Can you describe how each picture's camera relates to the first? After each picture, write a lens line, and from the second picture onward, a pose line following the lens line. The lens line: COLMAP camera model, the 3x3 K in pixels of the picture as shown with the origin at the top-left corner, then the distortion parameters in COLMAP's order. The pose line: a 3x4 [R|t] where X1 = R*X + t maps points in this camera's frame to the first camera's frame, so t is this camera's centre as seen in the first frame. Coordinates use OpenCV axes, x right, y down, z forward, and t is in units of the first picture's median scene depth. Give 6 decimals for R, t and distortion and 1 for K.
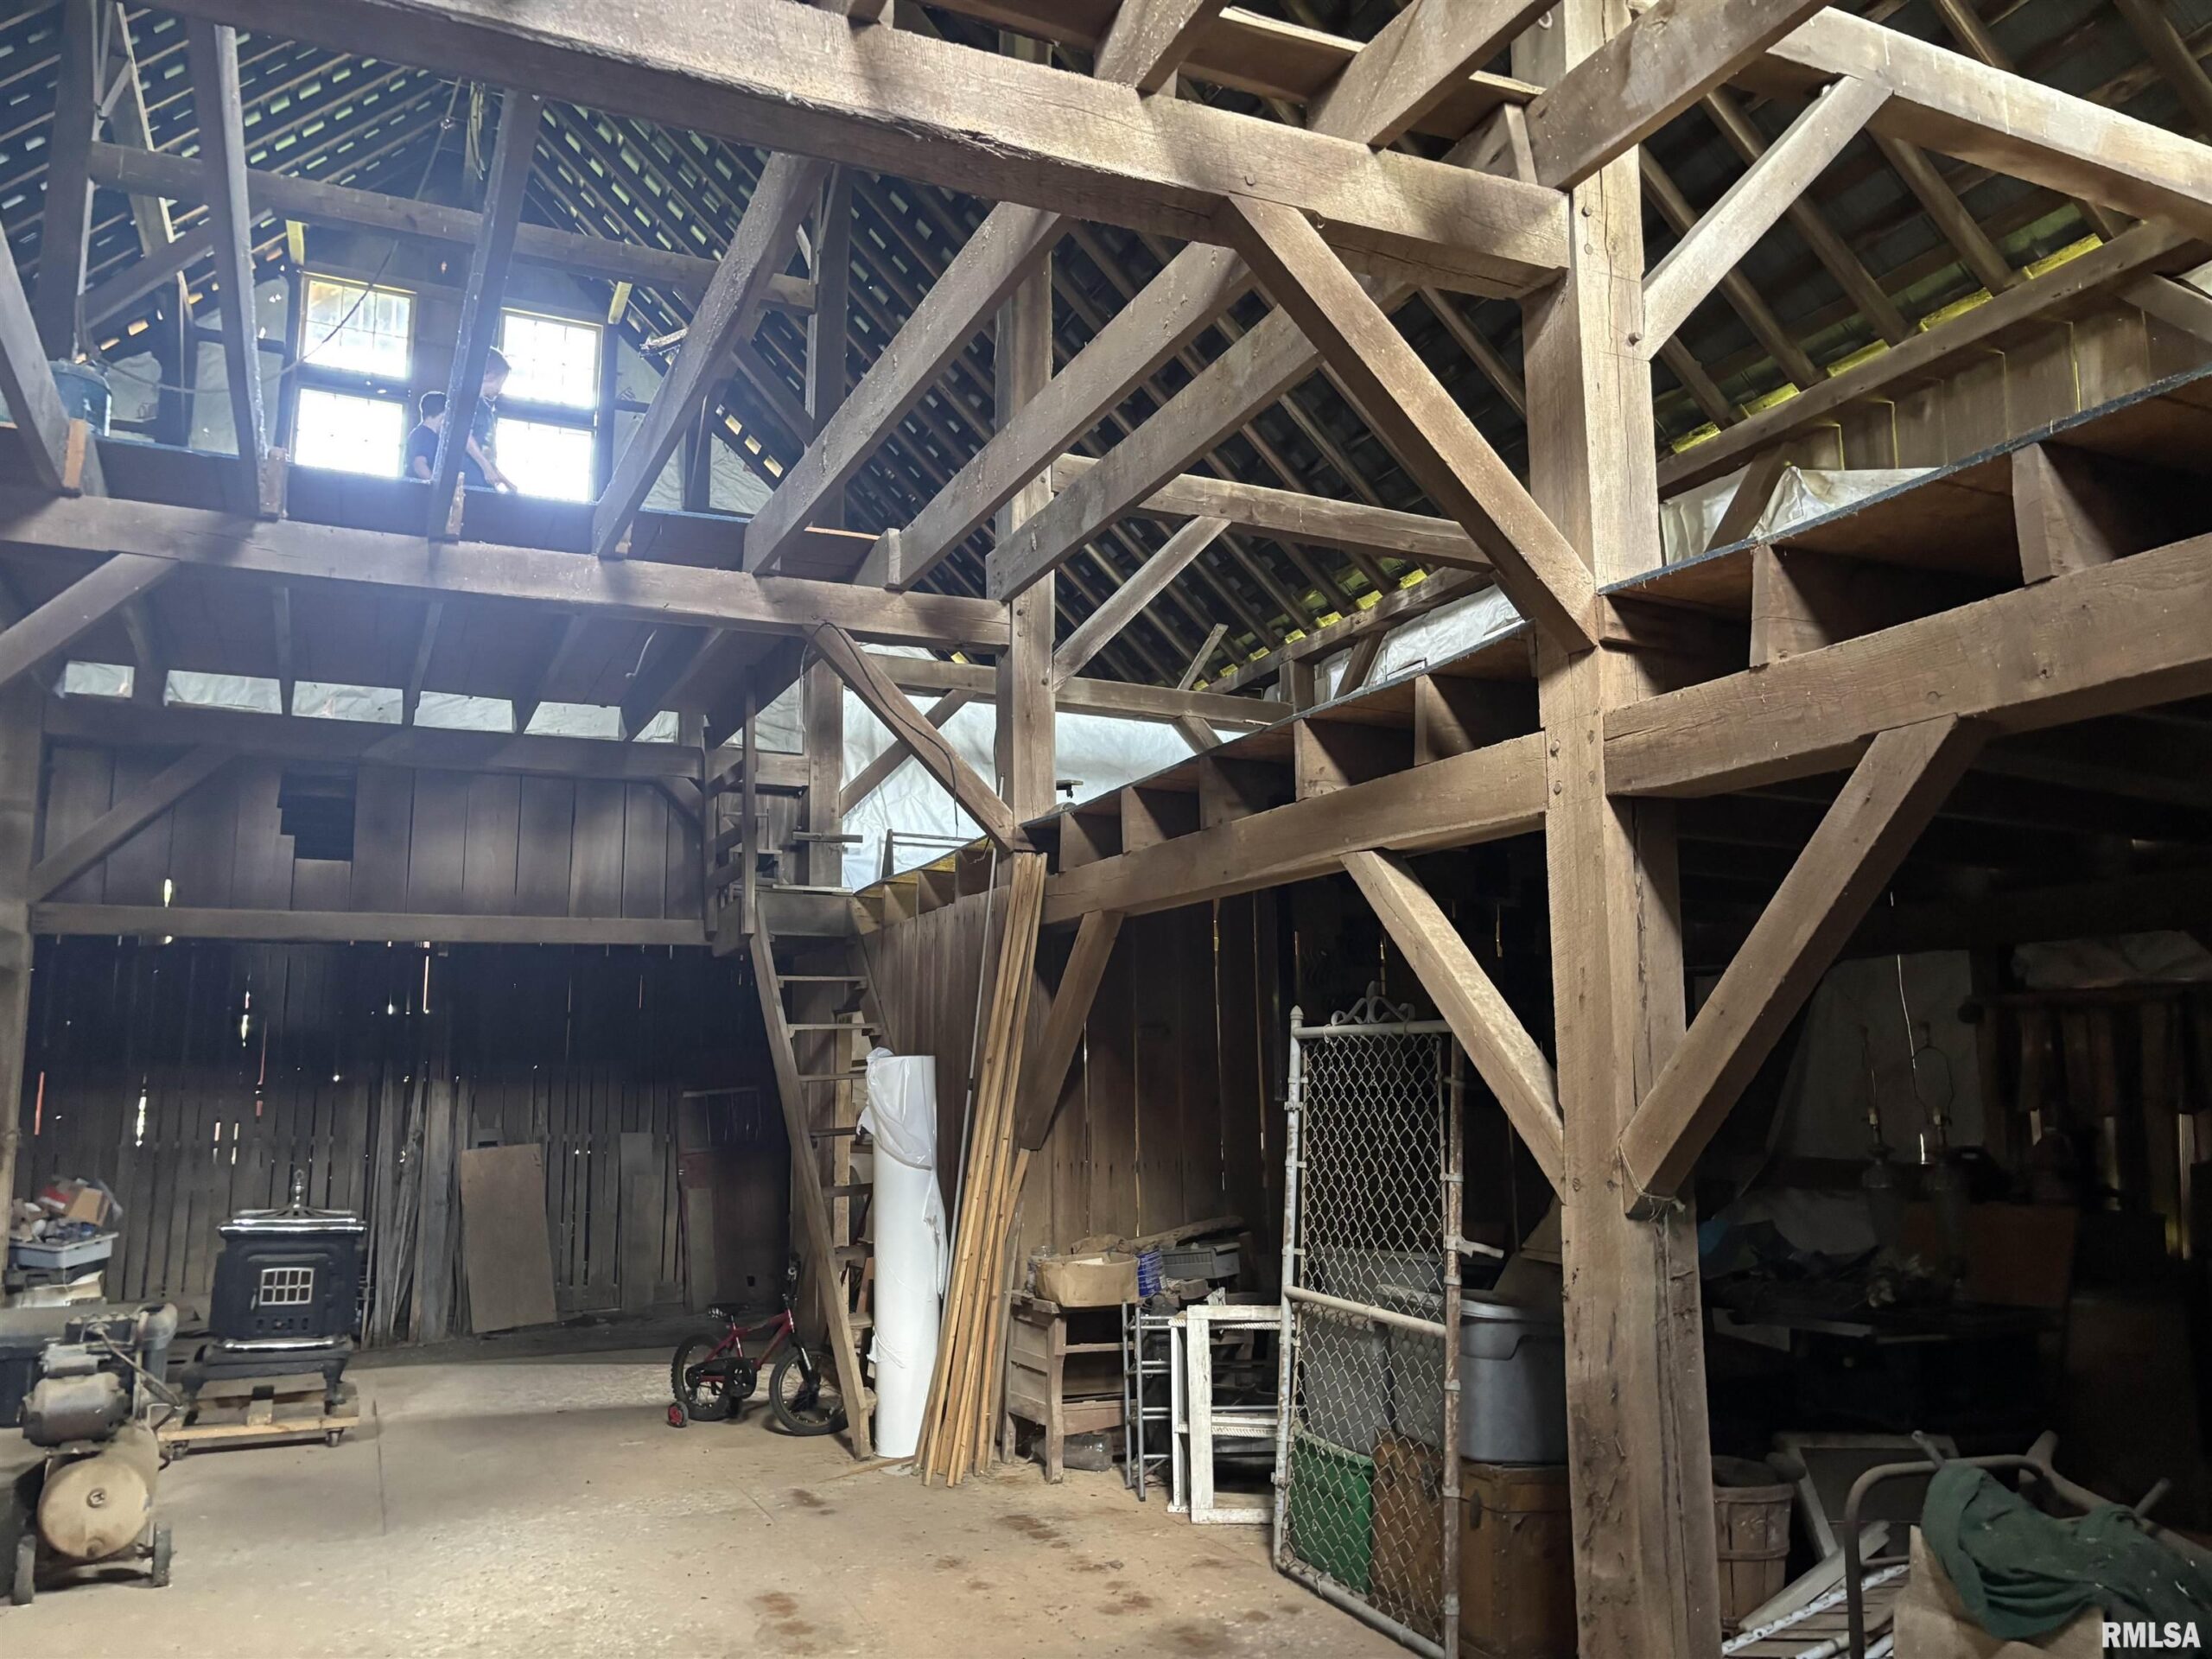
lens RADIAL K [[1654.2, 0, 1090.7], [0, 1654.2, 834.6], [0, 0, 1]] dist [0.039613, -0.046559]
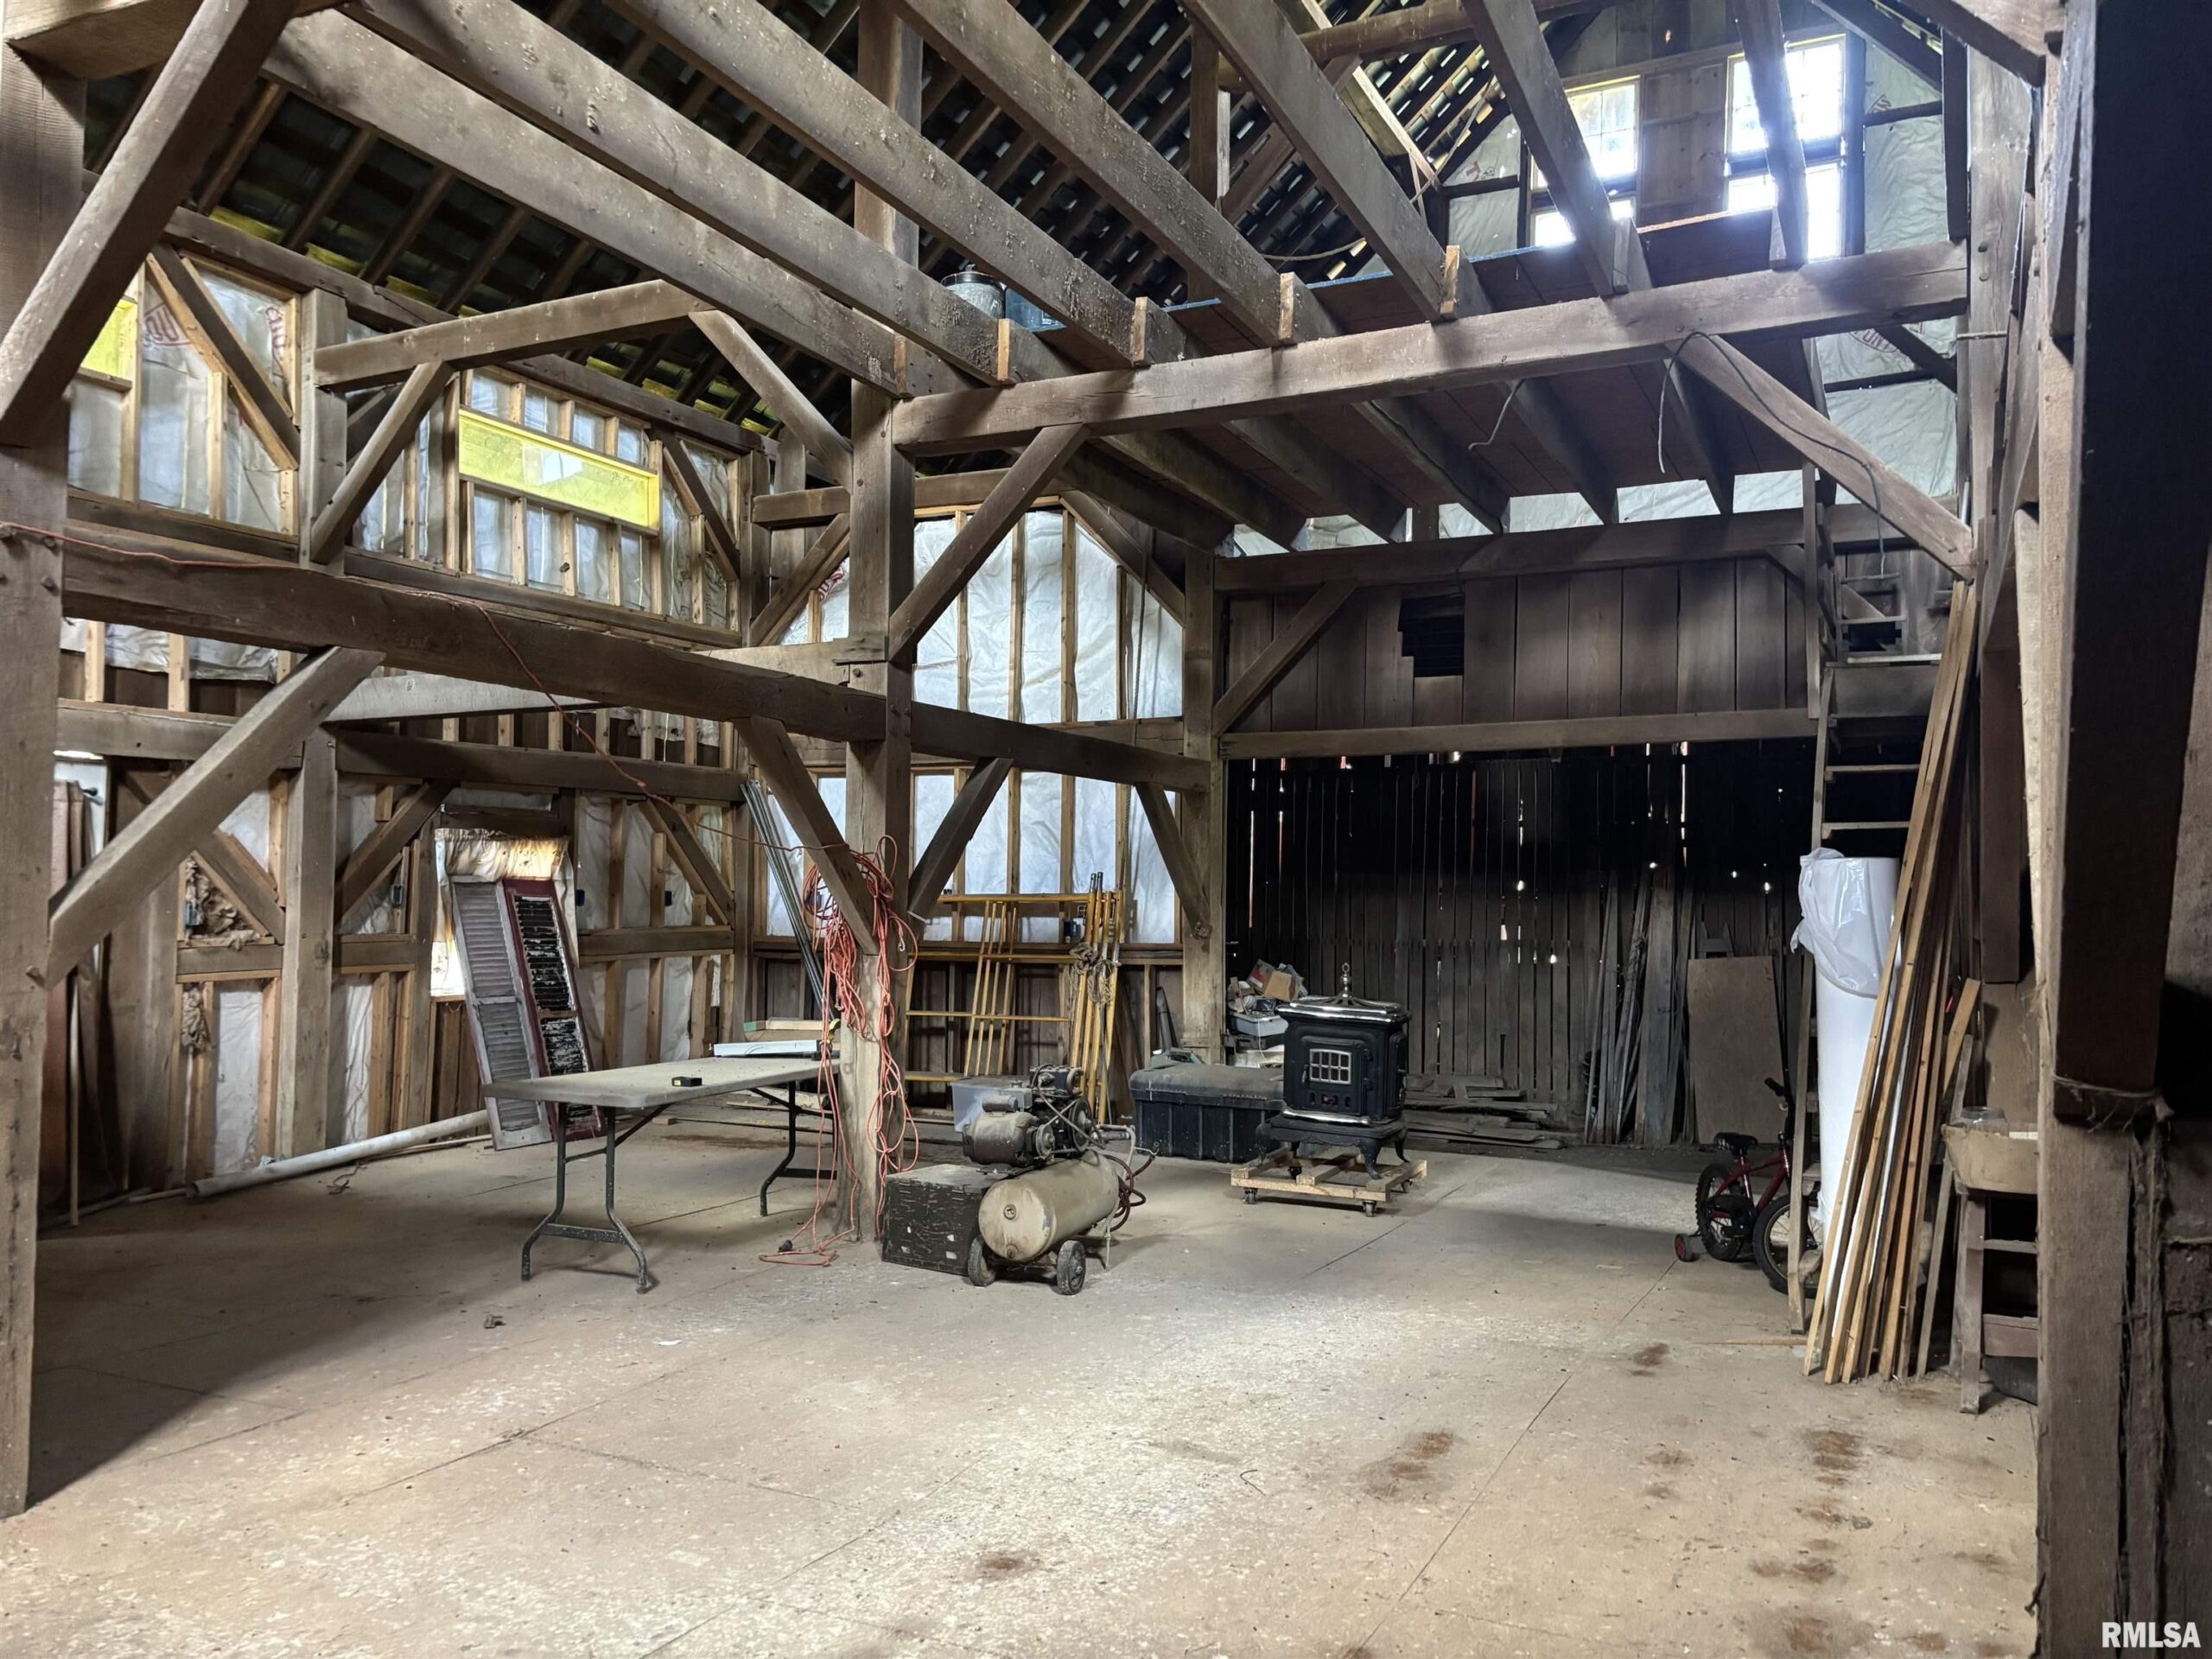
lens RADIAL K [[1654.2, 0, 1117.9], [0, 1654.2, 834.0], [0, 0, 1]] dist [0.039613, -0.046559]
pose [[0.639338, -0.014885, -0.768781, 0.344740], [0.098433, 0.993171, 0.062630, 0.046751], [0.762599, -0.115715, 0.636437, 0.275745]]
